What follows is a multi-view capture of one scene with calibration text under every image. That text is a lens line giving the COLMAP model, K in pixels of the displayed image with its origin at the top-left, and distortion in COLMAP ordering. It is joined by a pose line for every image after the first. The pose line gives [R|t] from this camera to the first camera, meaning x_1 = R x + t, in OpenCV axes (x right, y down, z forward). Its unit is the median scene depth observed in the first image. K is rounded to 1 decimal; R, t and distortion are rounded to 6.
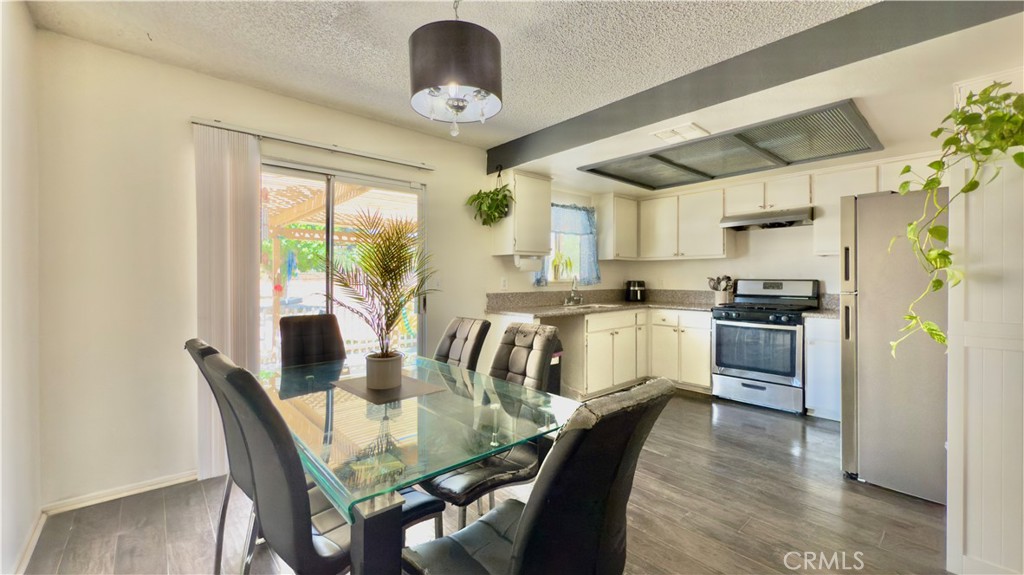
lens RADIAL K [[413.9, 0, 509.9], [0, 413.9, 279.8], [0, 0, 1]] dist [0.000029, -0.000020]
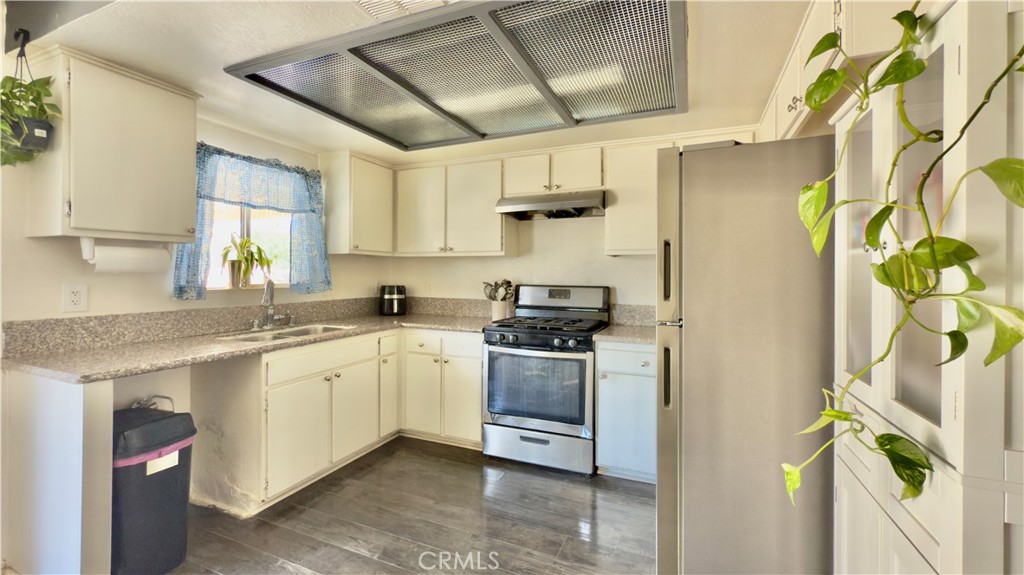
lens RADIAL K [[422.5, 0, 512.5], [0, 422.5, 277.7], [0, 0, 1]] dist [0.000204, -0.000072]
pose [[0.903332, 0.002404, 0.428936, 0.227943], [-0.004173, 0.999986, 0.003184, -0.017428], [-0.428923, -0.004666, 0.903329, 0.341862]]
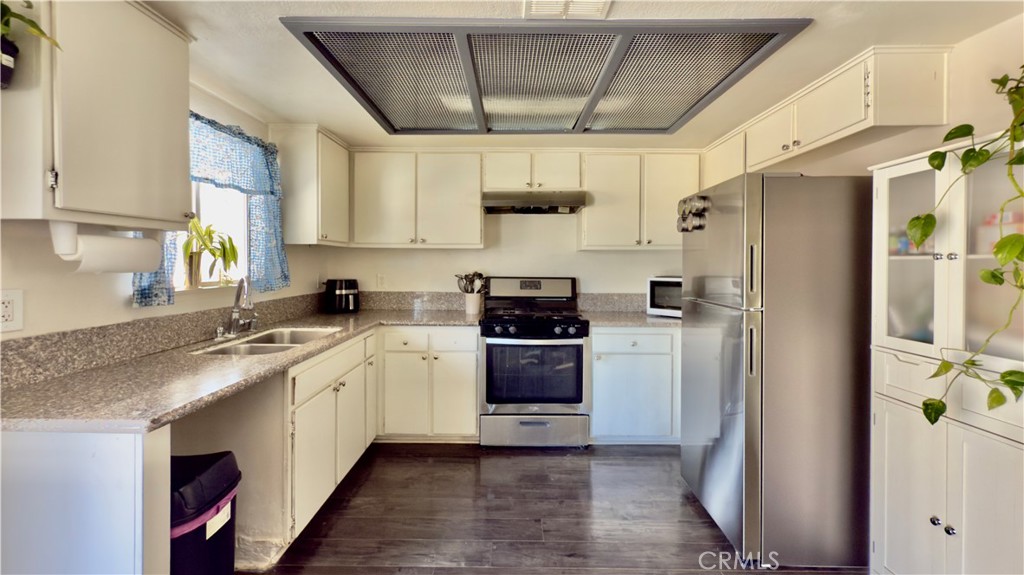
lens RADIAL K [[415.4, 0, 513.4], [0, 415.4, 270.5], [0, 0, 1]] dist [0.000112, -0.000022]
pose [[0.662343, -0.010583, 0.749126, 0.005564], [-0.001523, 0.999879, 0.015471, -0.026710], [-0.749199, -0.011388, 0.662247, 0.493814]]
